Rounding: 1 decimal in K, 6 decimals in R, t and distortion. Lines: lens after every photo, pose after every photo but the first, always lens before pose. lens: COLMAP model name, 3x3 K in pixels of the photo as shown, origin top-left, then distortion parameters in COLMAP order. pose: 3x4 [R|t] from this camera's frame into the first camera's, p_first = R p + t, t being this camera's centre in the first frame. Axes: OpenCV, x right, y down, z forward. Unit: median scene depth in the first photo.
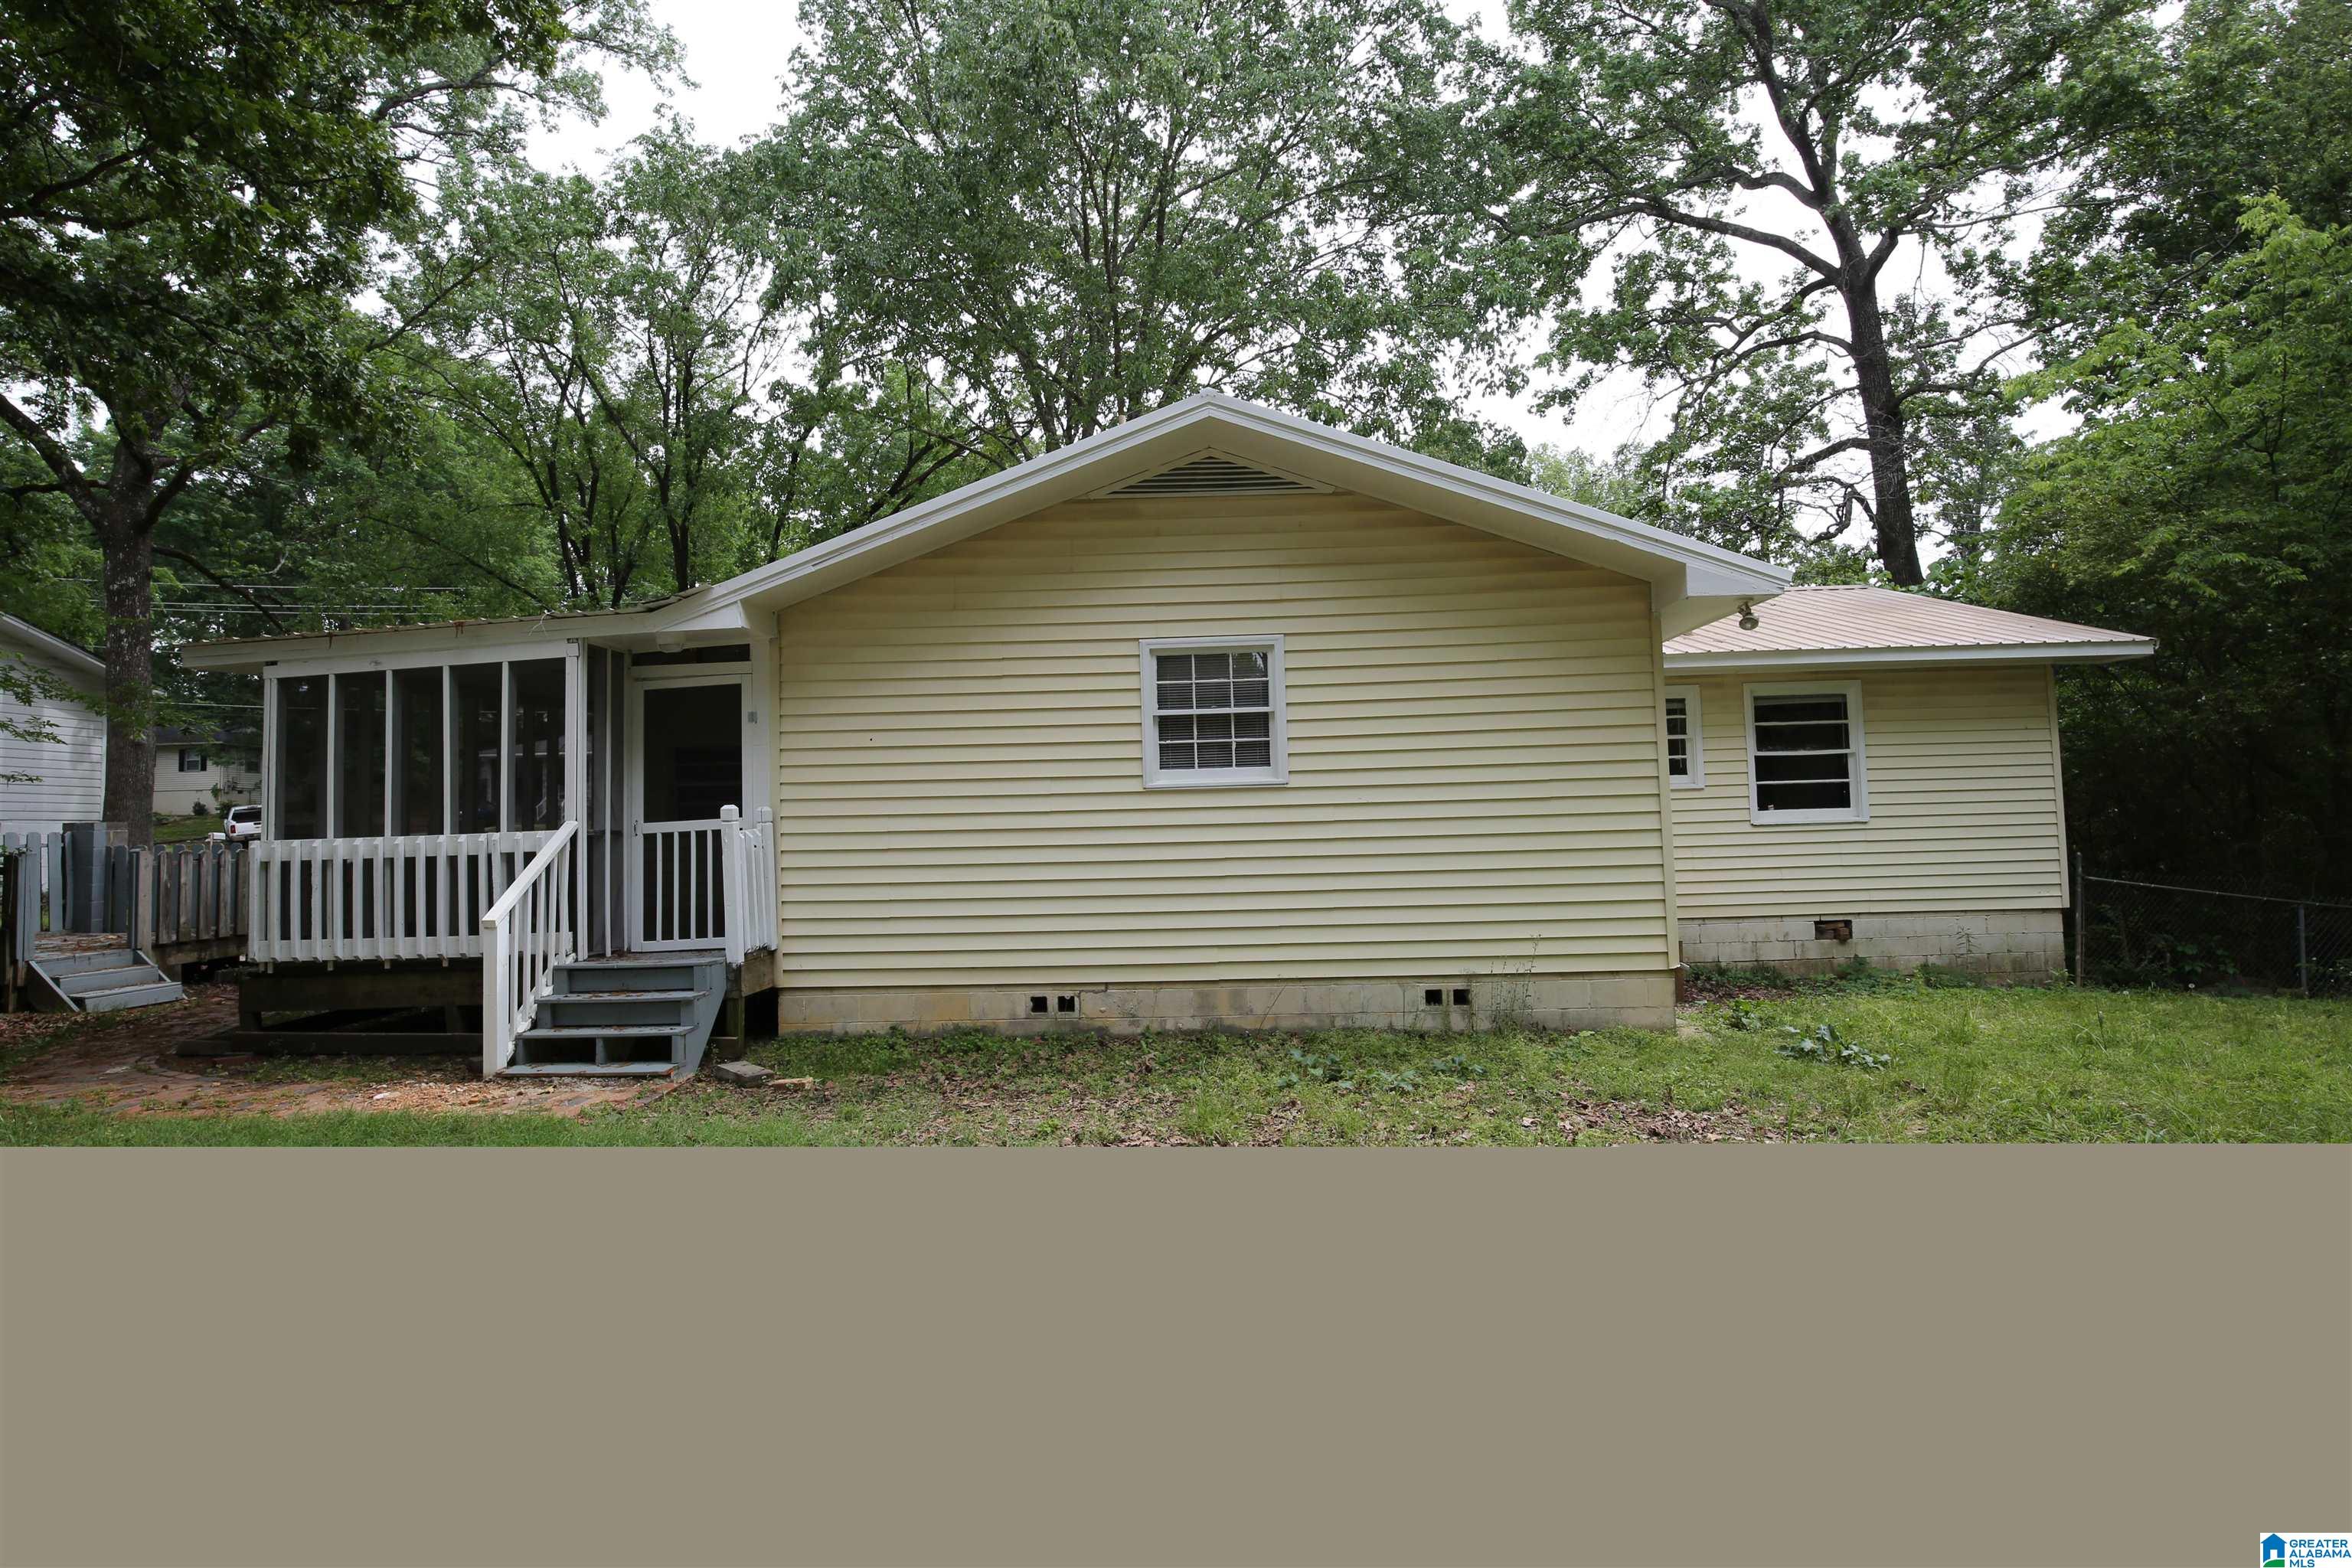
lens RADIAL K [[1073.0, 0, 1166.8], [0, 1073.0, 783.5], [0, 0, 1]] dist [-0.030622, 0.000303]
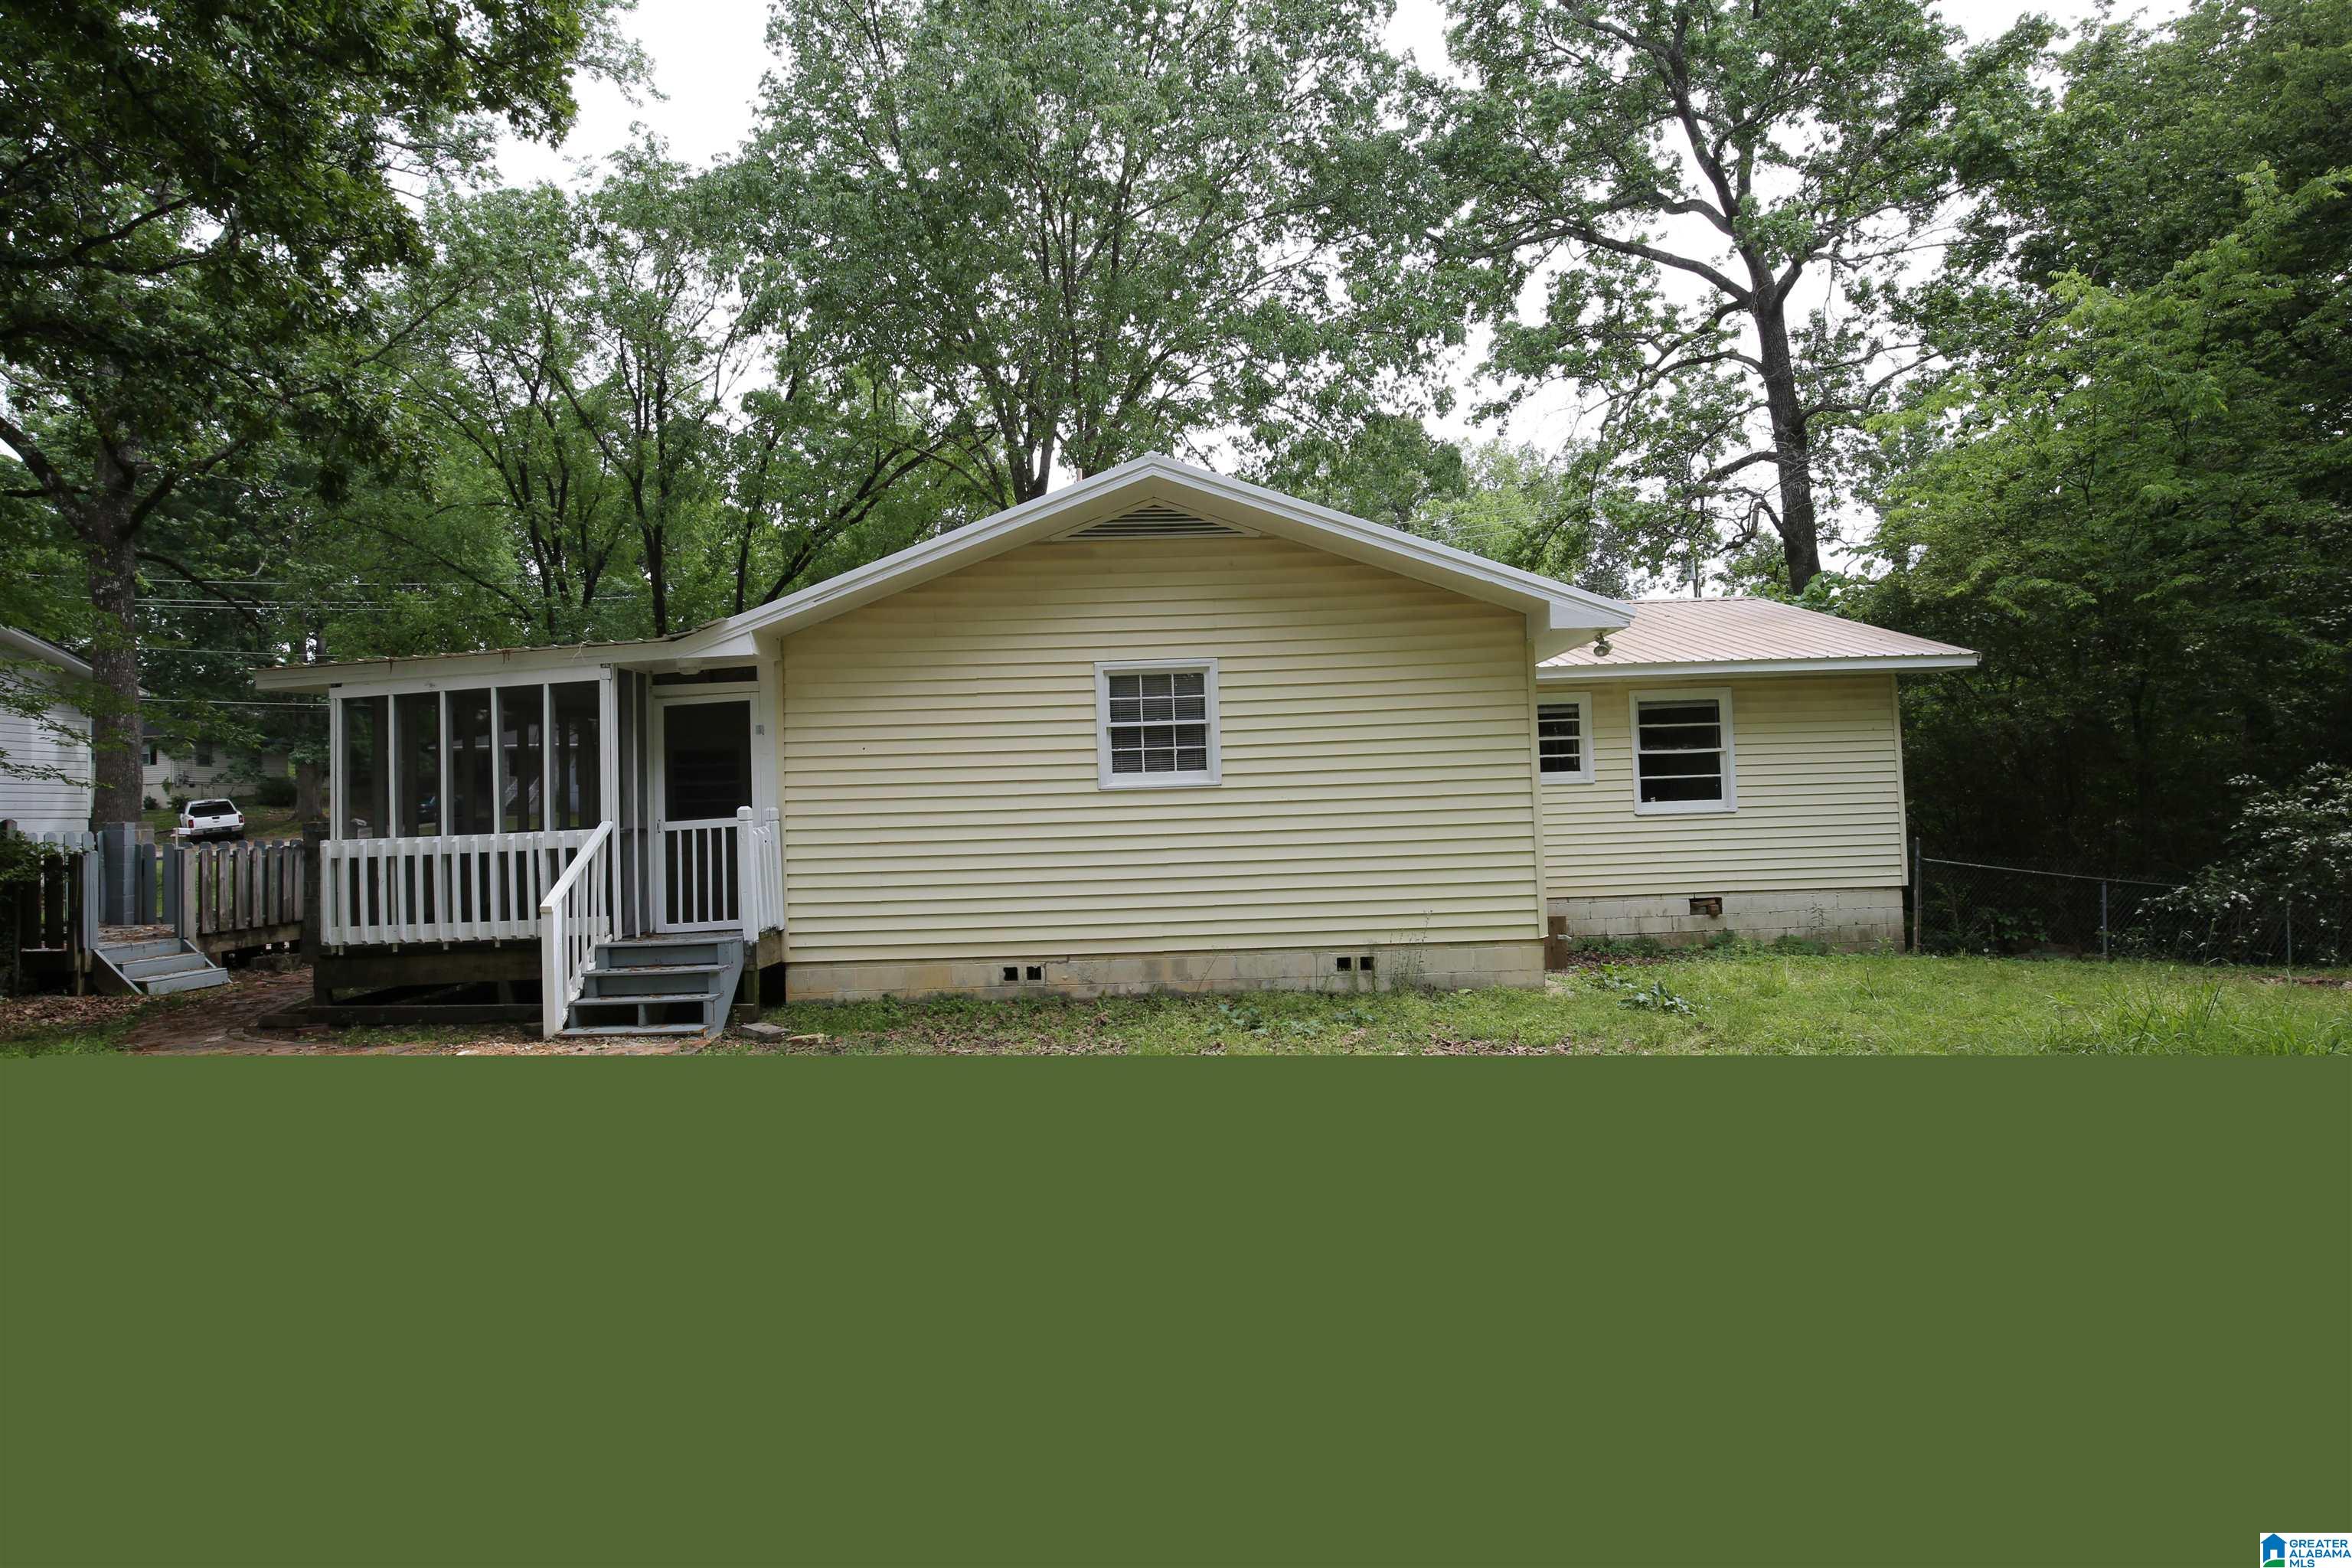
lens RADIAL K [[1070.7, 0, 1176.0], [0, 1070.7, 784.0], [0, 0, 1]] dist [-0.027483, 0.000347]
pose [[0.999006, -0.004802, 0.044317, 0.007410], [0.004208, 0.999900, 0.013488, -0.011646], [-0.044377, -0.013289, 0.998926, -0.119744]]
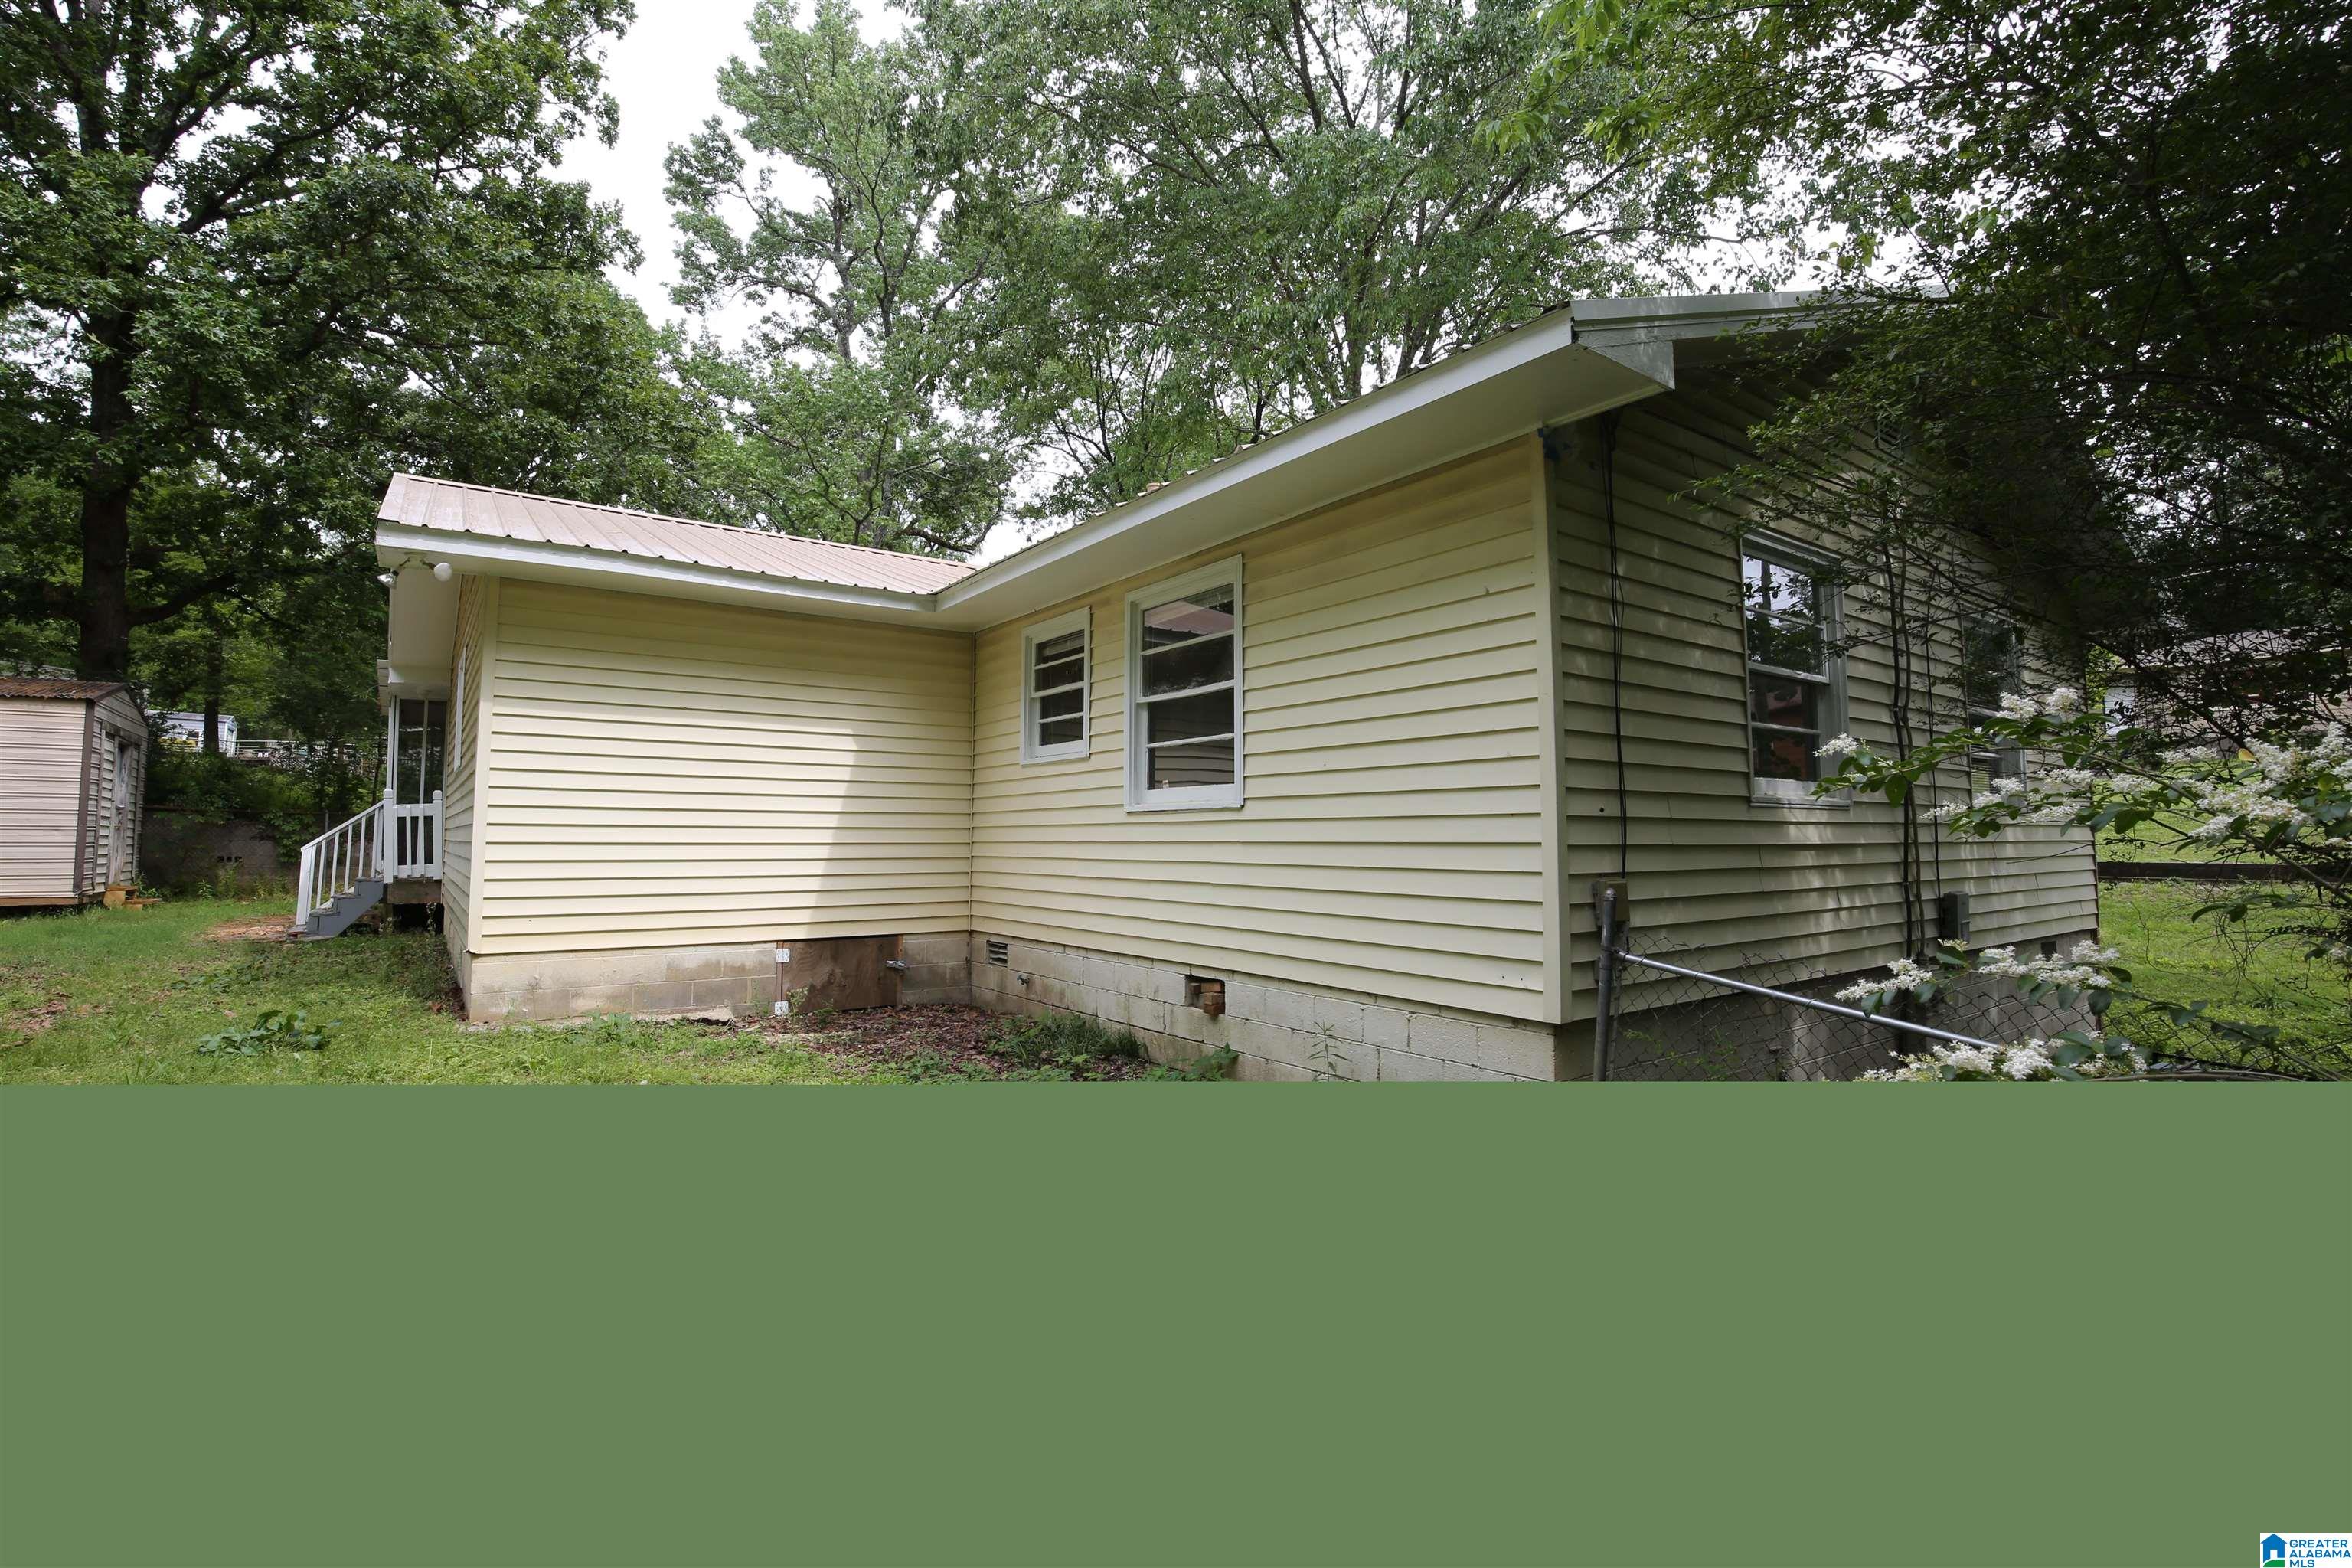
lens RADIAL K [[1073.0, 0, 1166.8], [0, 1073.0, 783.5], [0, 0, 1]] dist [-0.030622, 0.000303]
pose [[0.602178, -0.018405, -0.798150, 1.089358], [0.008936, 0.999827, -0.016313, 0.032576], [0.798312, 0.002691, 0.602238, 0.630755]]
